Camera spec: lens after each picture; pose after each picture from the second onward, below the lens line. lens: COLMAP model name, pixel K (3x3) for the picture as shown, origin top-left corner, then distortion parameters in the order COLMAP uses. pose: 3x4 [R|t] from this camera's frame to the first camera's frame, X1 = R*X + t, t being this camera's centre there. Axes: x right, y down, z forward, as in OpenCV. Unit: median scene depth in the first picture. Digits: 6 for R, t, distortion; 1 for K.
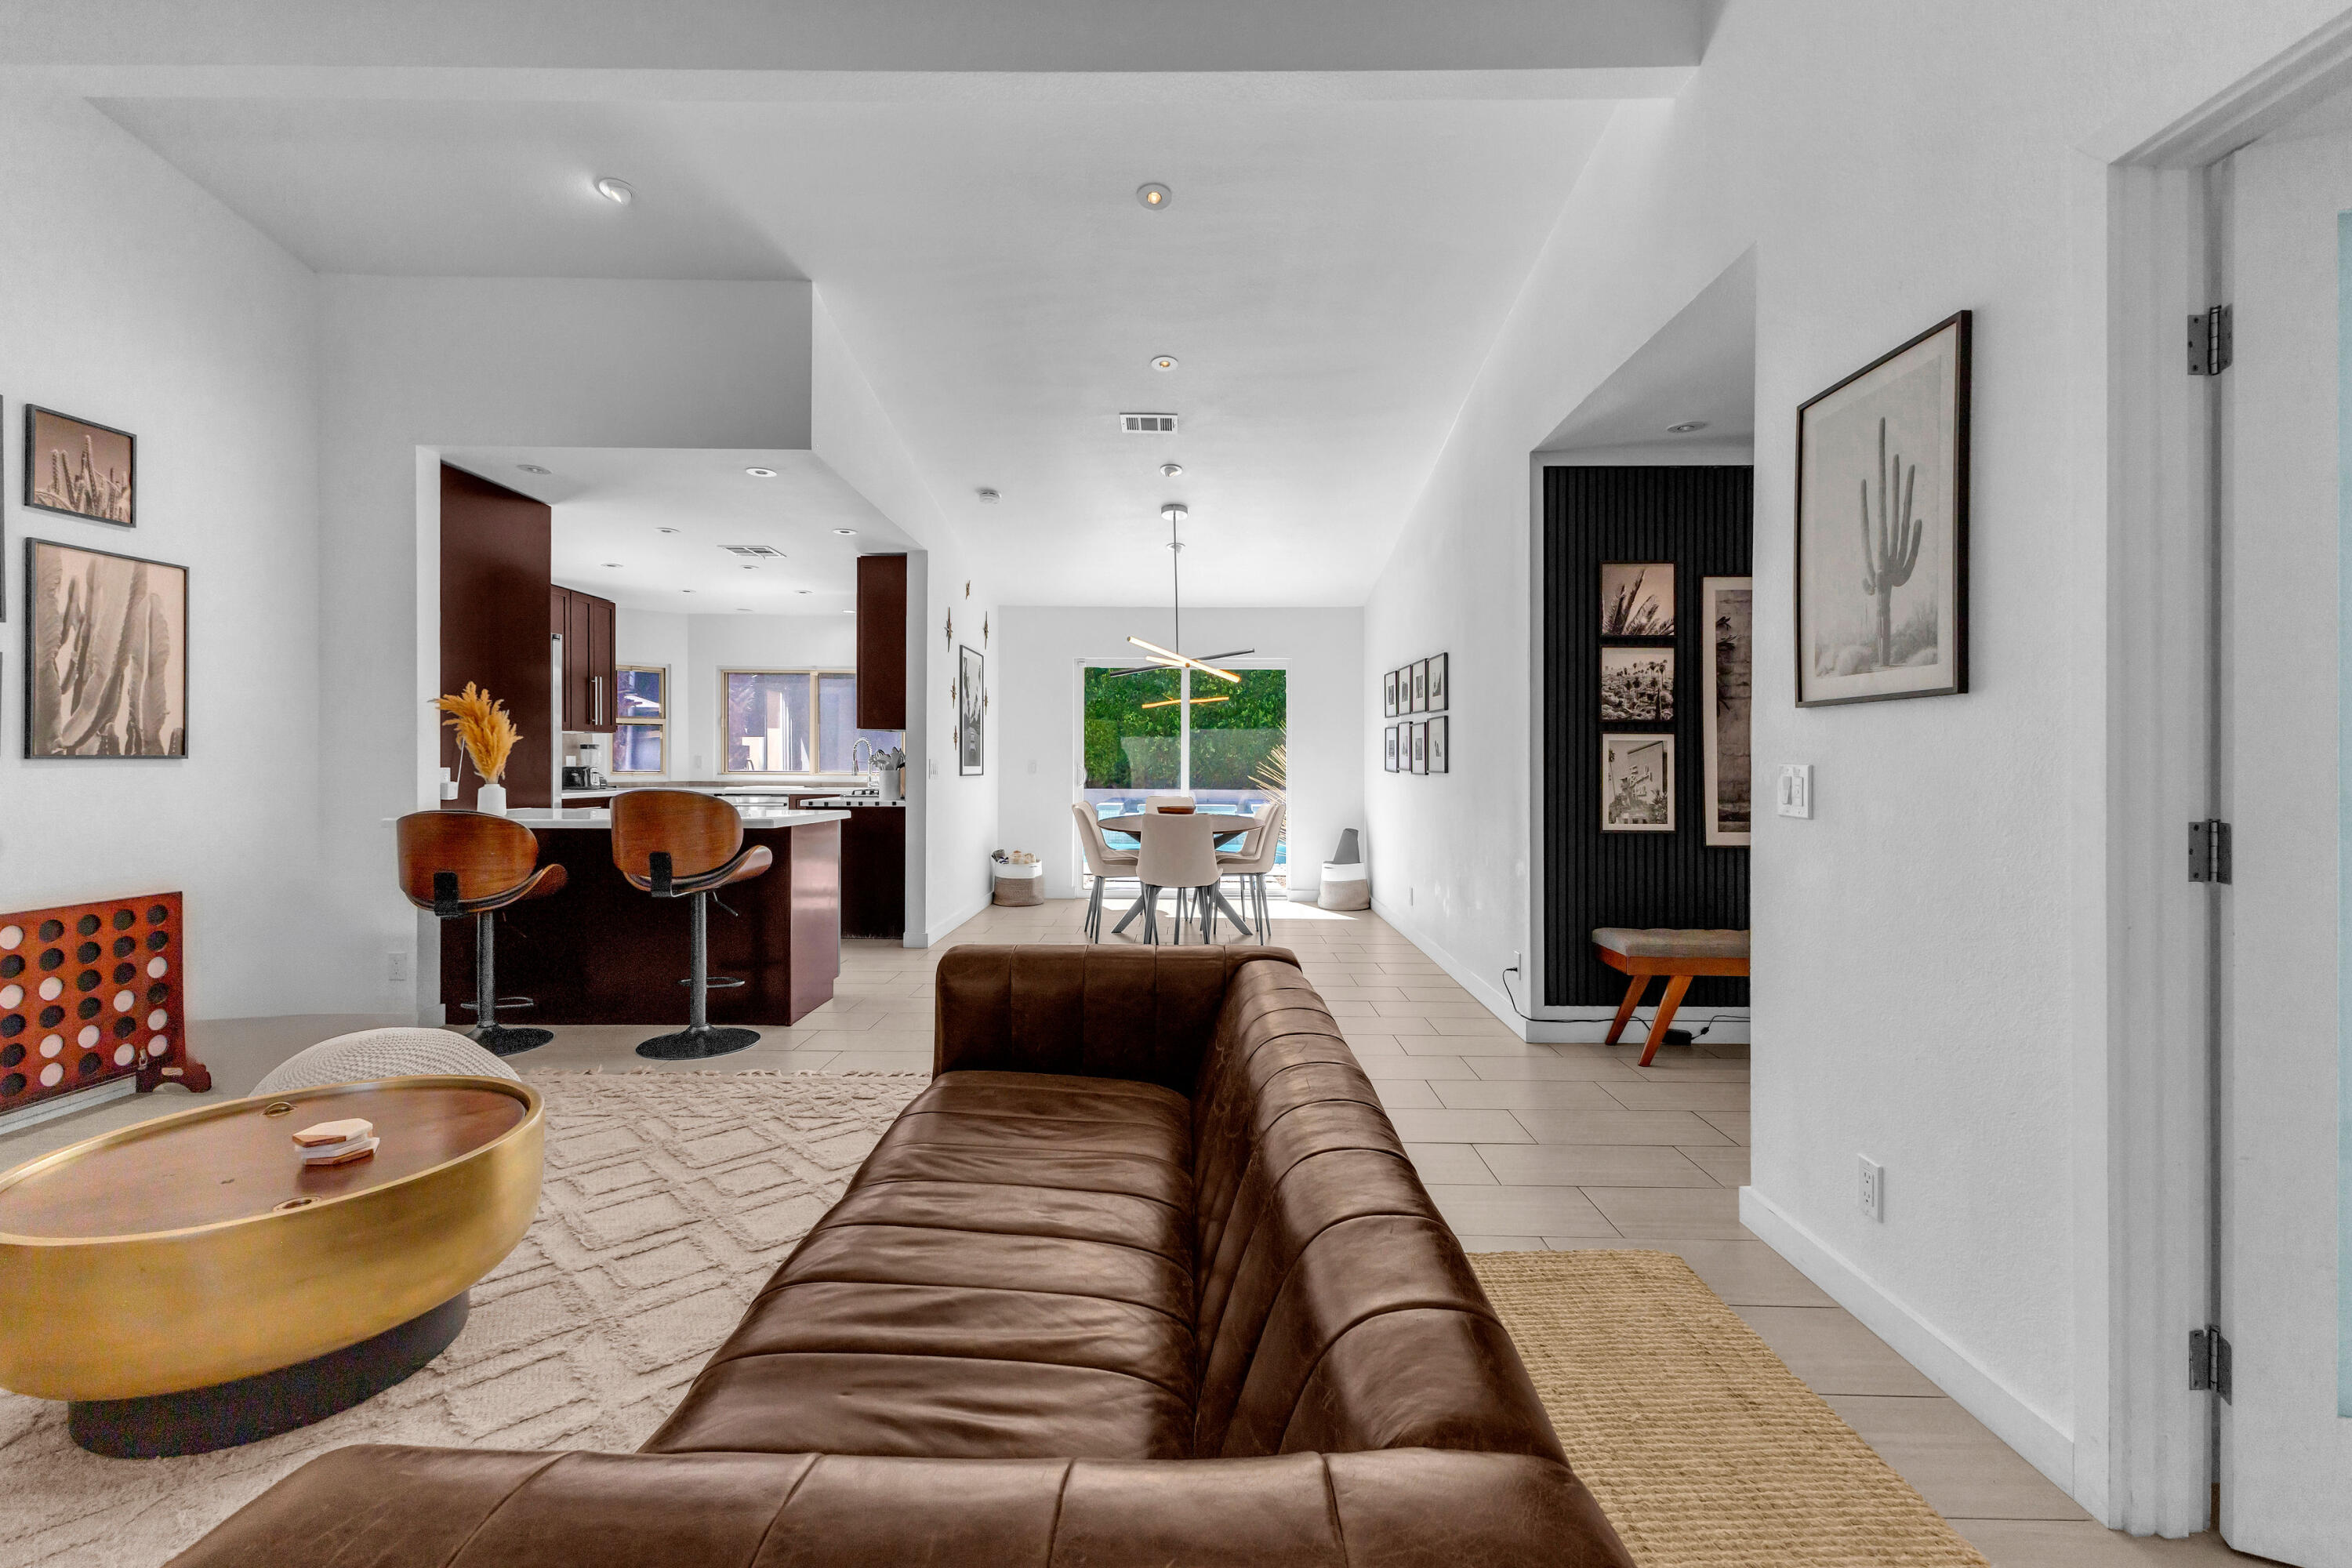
lens RADIAL K [[1023.7, 0, 1186.6], [0, 1023.7, 761.2], [0, 0, 1]] dist [0.014102, -0.004025]
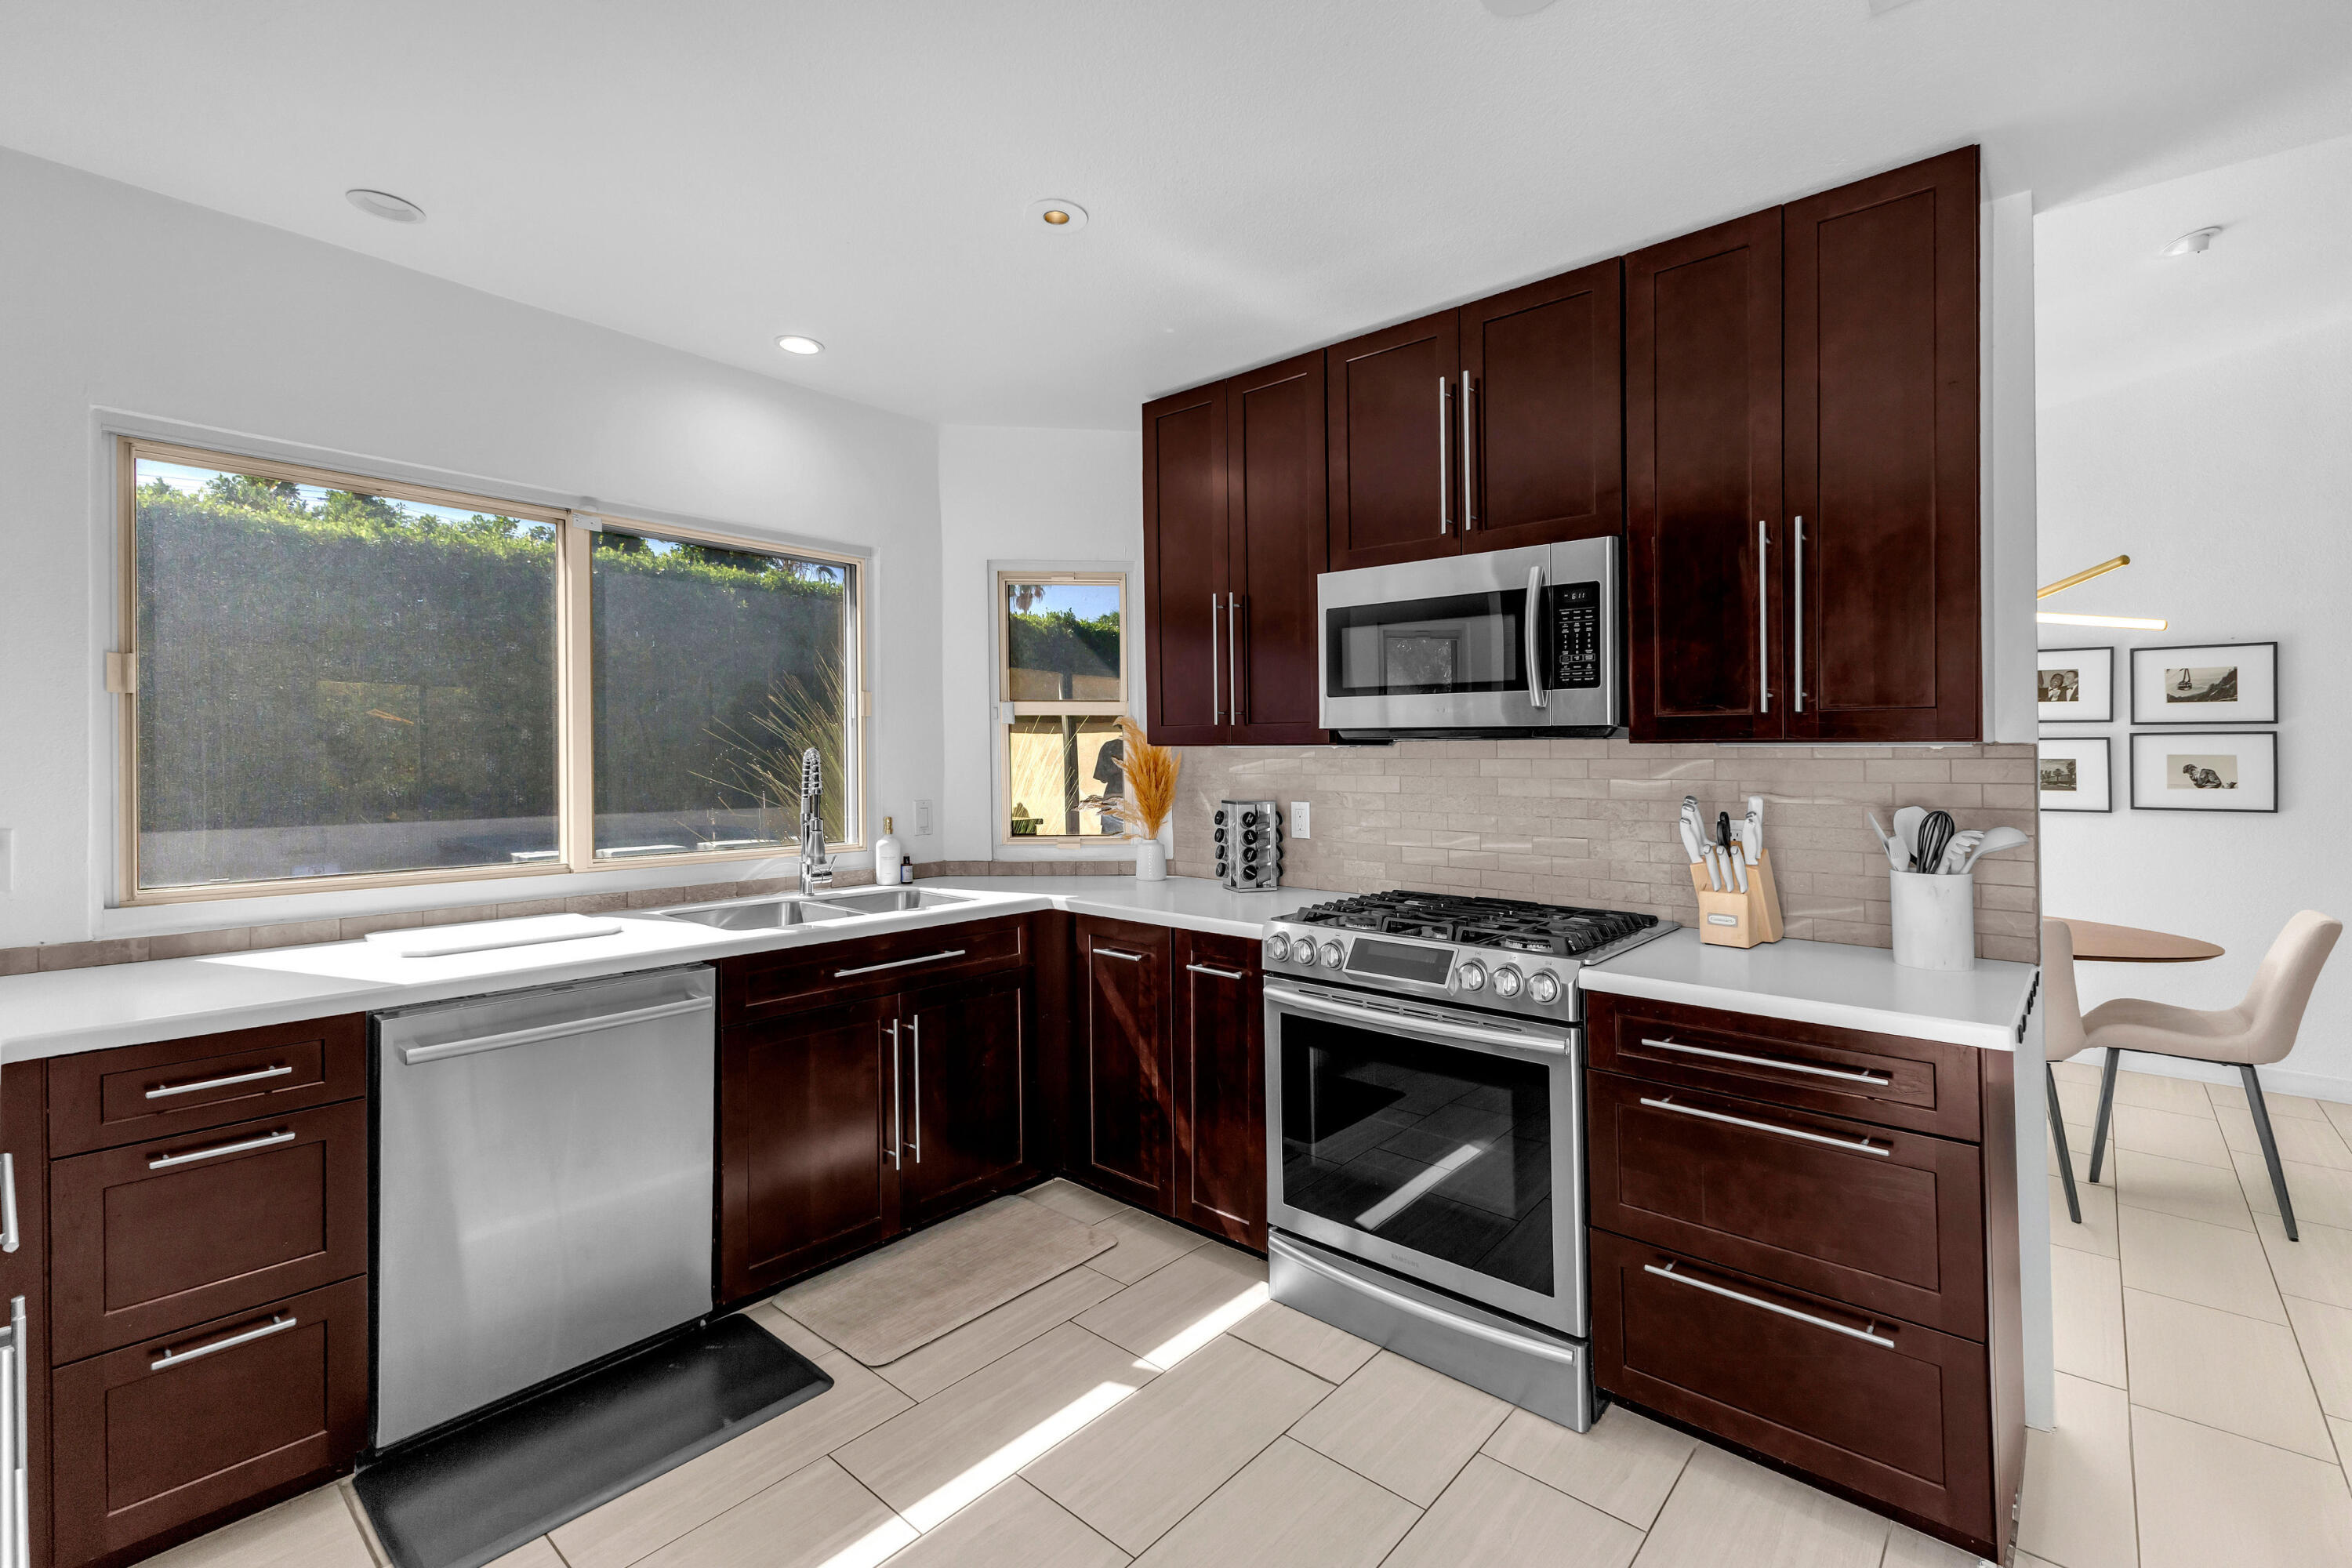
lens RADIAL K [[1023.7, 0, 1168.4], [0, 1023.7, 739.4], [0, 0, 1]] dist [0.014102, -0.004025]
pose [[0.653747, 0.007642, 0.756674, -1.185097], [0.002842, 0.999917, -0.012554, -0.048562], [-0.756707, 0.010357, 0.653672, 1.689648]]
